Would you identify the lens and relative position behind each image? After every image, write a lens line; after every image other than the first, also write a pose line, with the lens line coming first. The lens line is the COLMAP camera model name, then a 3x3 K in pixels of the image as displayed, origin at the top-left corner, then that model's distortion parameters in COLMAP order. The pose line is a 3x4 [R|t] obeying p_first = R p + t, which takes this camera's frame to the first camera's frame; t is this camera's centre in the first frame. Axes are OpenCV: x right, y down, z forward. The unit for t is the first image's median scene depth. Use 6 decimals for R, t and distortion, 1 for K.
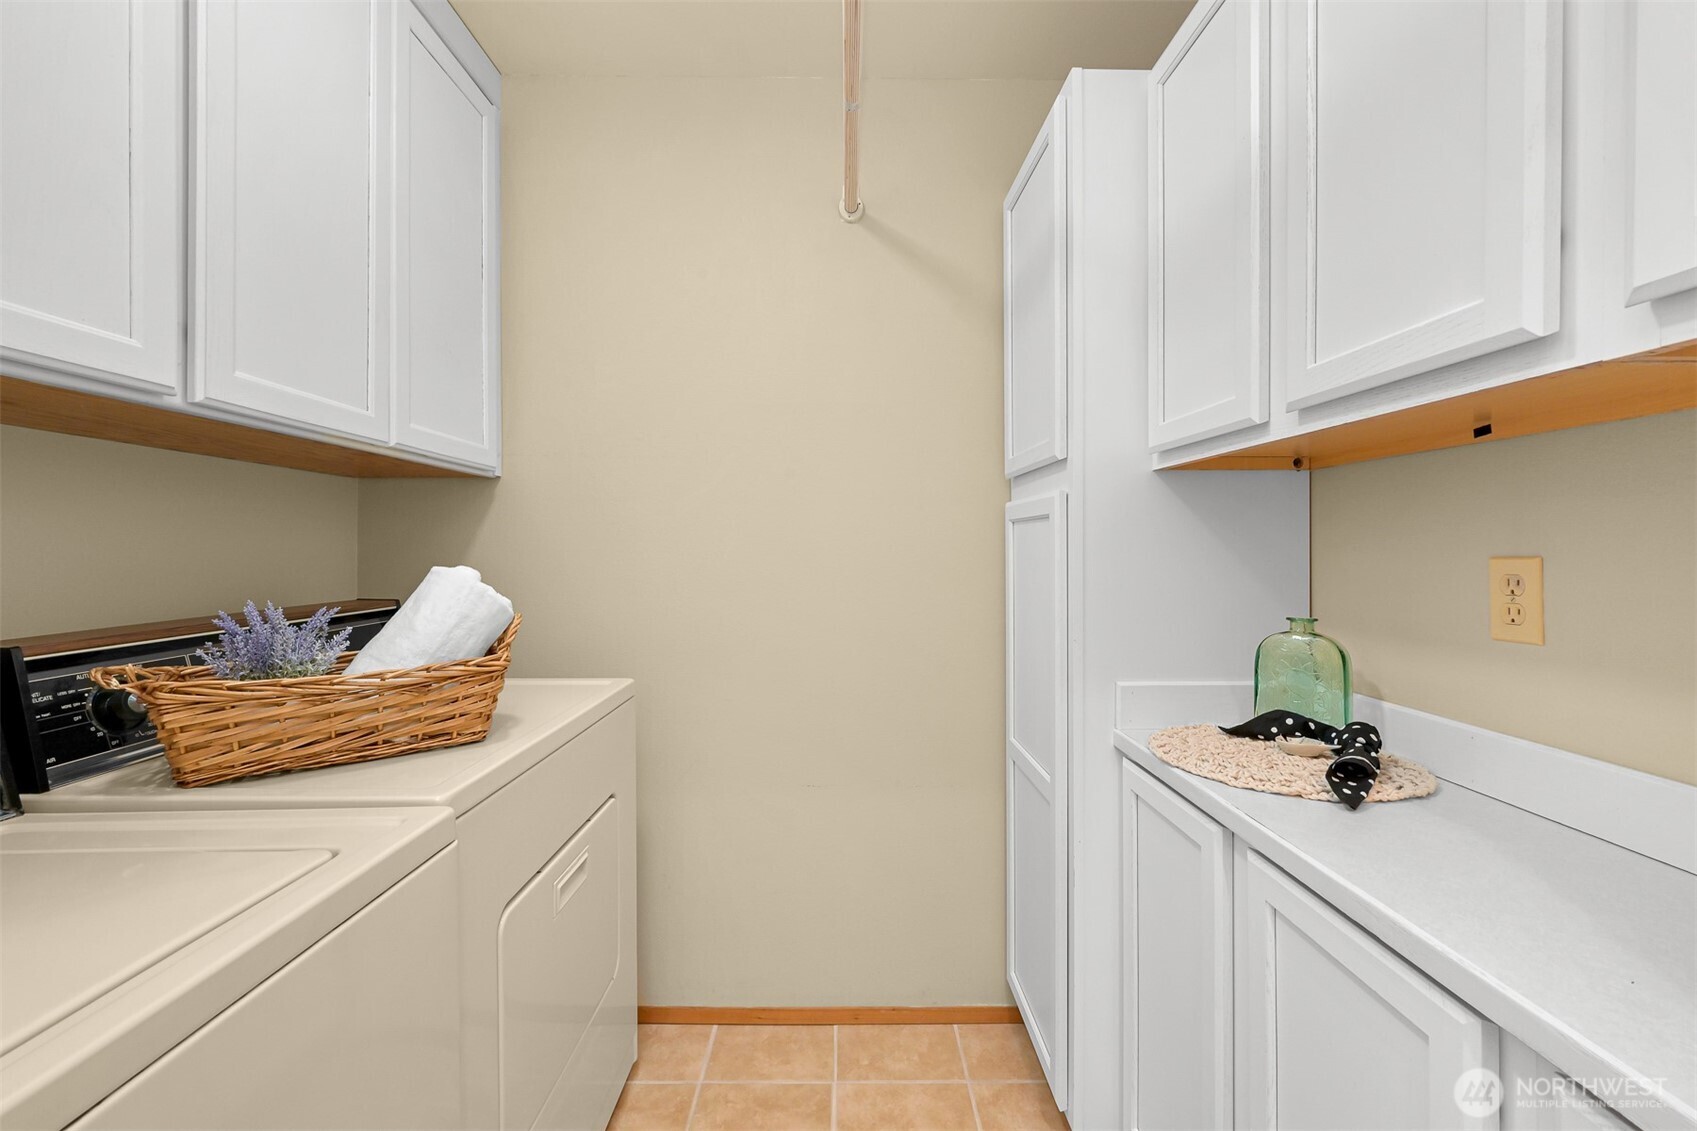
lens RADIAL K [[681.6, 0, 847.7], [0, 681.6, 565.0], [0, 0, 1]] dist [-0.001642, 0.000589]
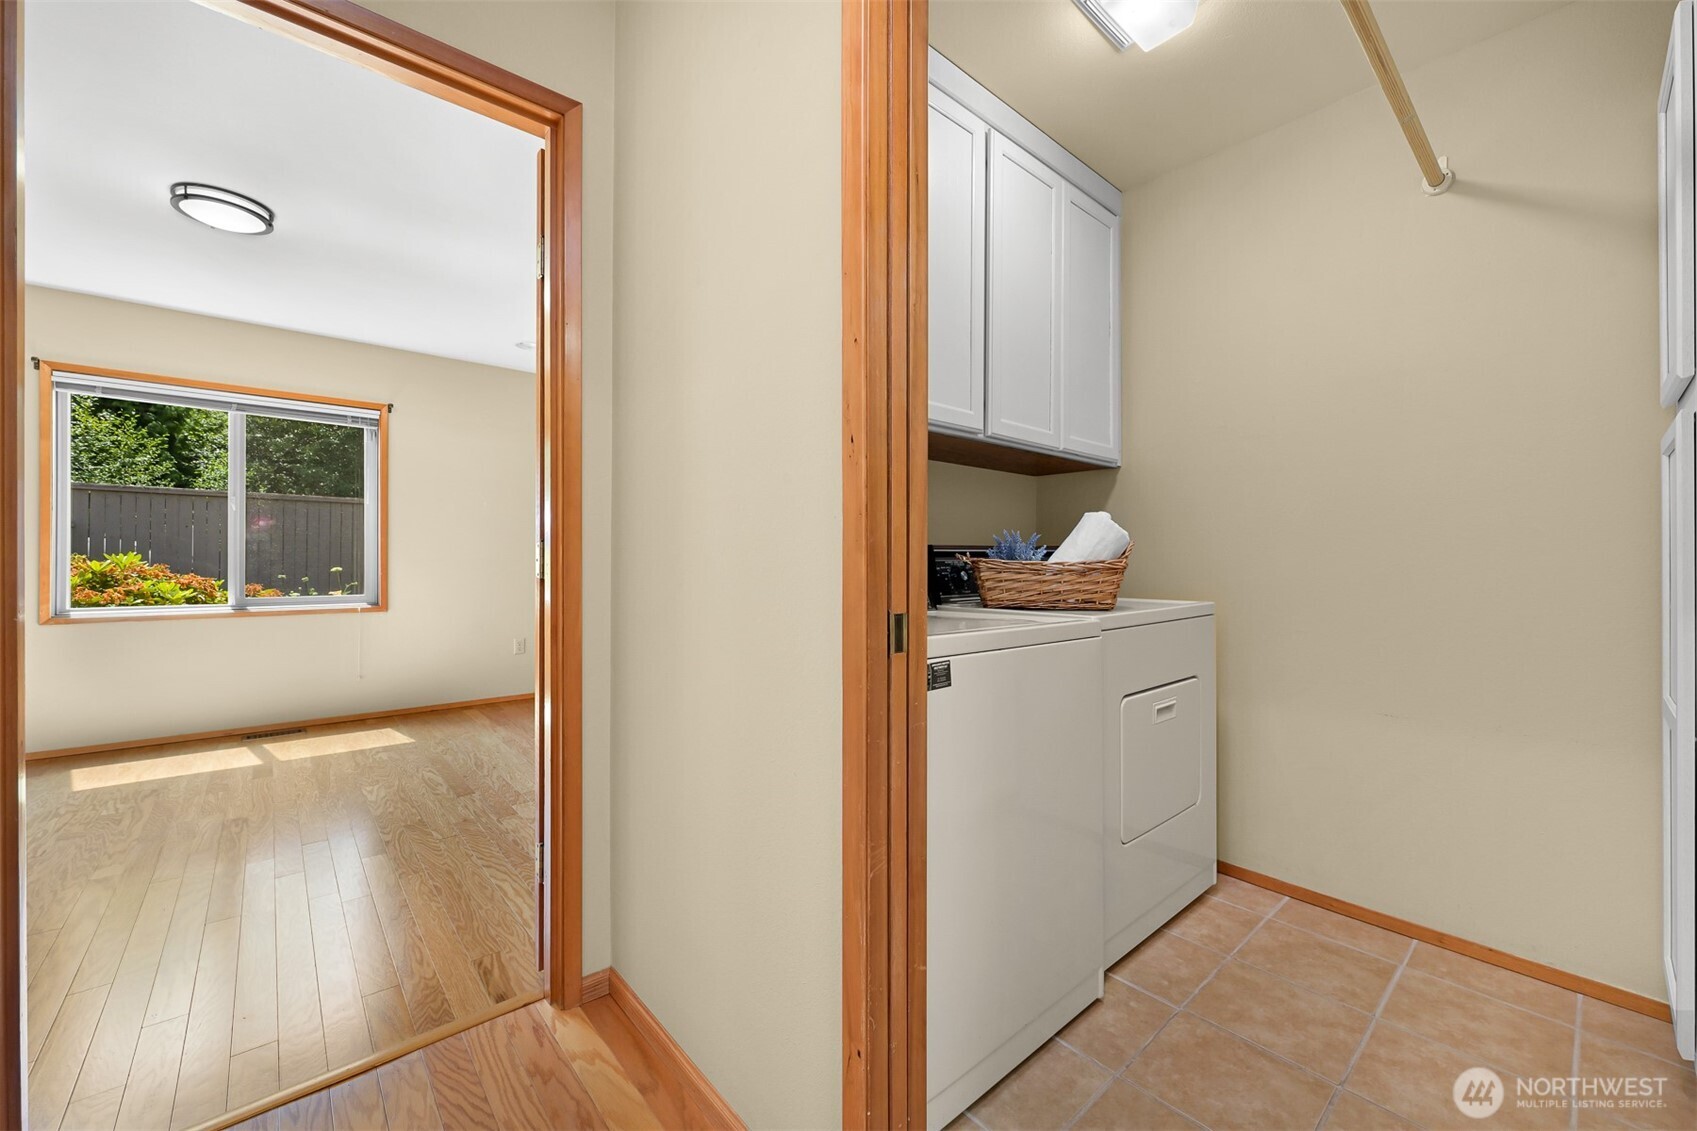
lens RADIAL K [[681.6, 0, 855.2], [0, 681.6, 560.8], [0, 0, 1]] dist [-0.001642, 0.000589]
pose [[0.670580, -0.006214, -0.741811, 0.314666], [-0.012426, 0.999731, -0.019607, 0.178130], [0.741733, 0.022366, 0.670322, -0.653322]]
